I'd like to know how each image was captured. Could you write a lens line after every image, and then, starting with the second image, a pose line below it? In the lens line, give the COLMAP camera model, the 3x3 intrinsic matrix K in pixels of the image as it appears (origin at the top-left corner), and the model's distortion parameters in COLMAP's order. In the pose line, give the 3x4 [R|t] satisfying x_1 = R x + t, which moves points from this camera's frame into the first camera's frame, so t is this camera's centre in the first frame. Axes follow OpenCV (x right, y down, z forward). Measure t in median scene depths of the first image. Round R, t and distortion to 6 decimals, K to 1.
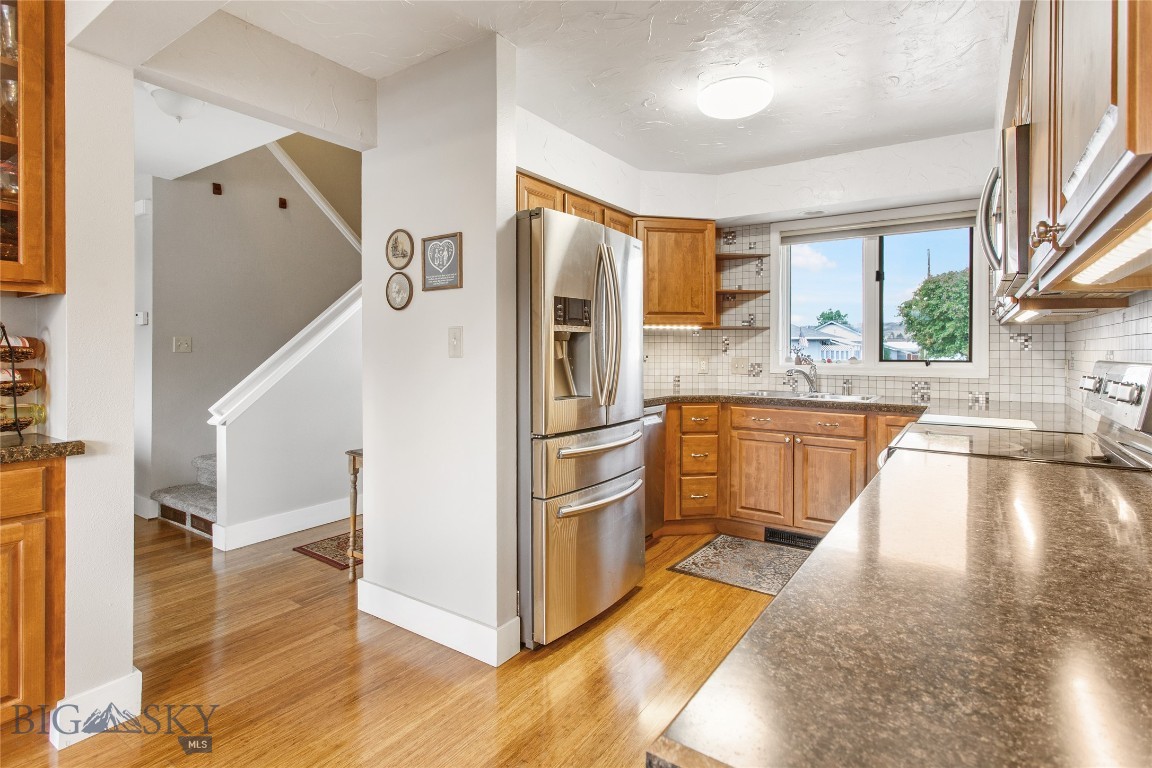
lens RADIAL K [[577.7, 0, 576.8], [0, 577.7, 342.1], [0, 0, 1]] dist [0.004579, 0.000159]
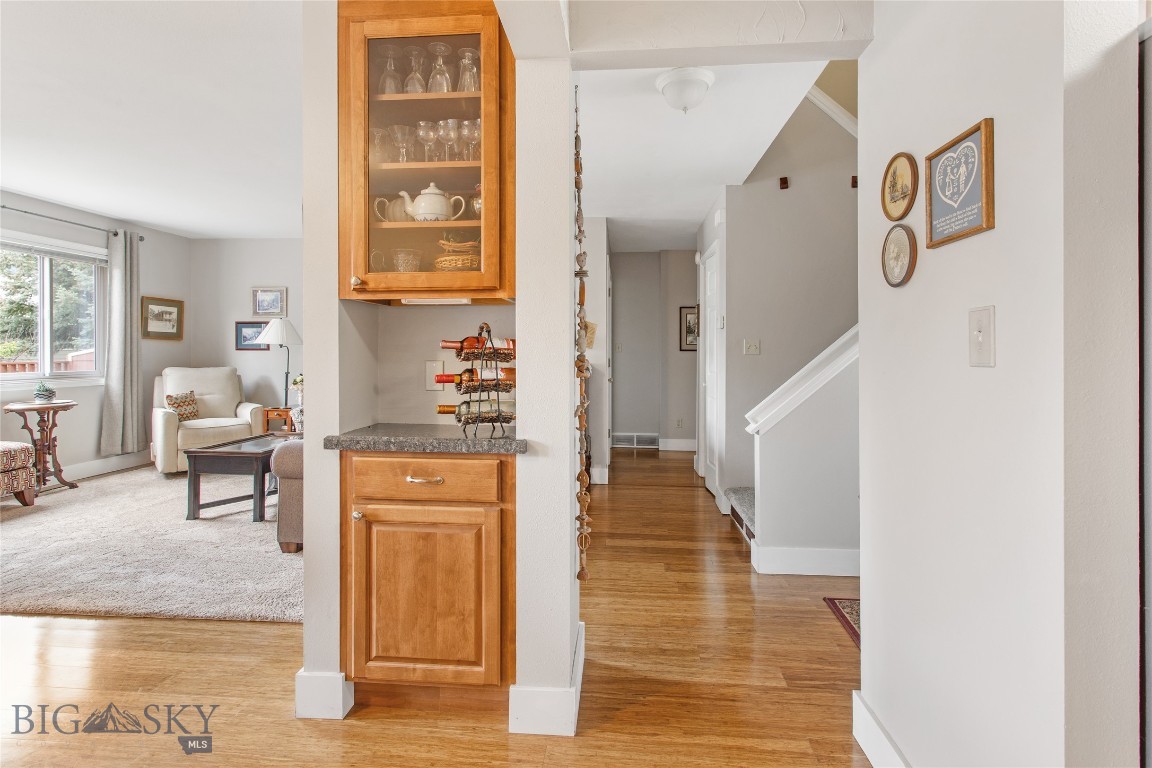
lens RADIAL K [[575.8, 0, 576.1], [0, 575.8, 348.8], [0, 0, 1]] dist [0.000826, 0.000108]
pose [[0.496411, -0.003227, -0.868081, 0.054071], [0.008363, 0.999964, 0.001065, 0.006701], [0.868047, -0.007788, 0.496421, 0.426835]]
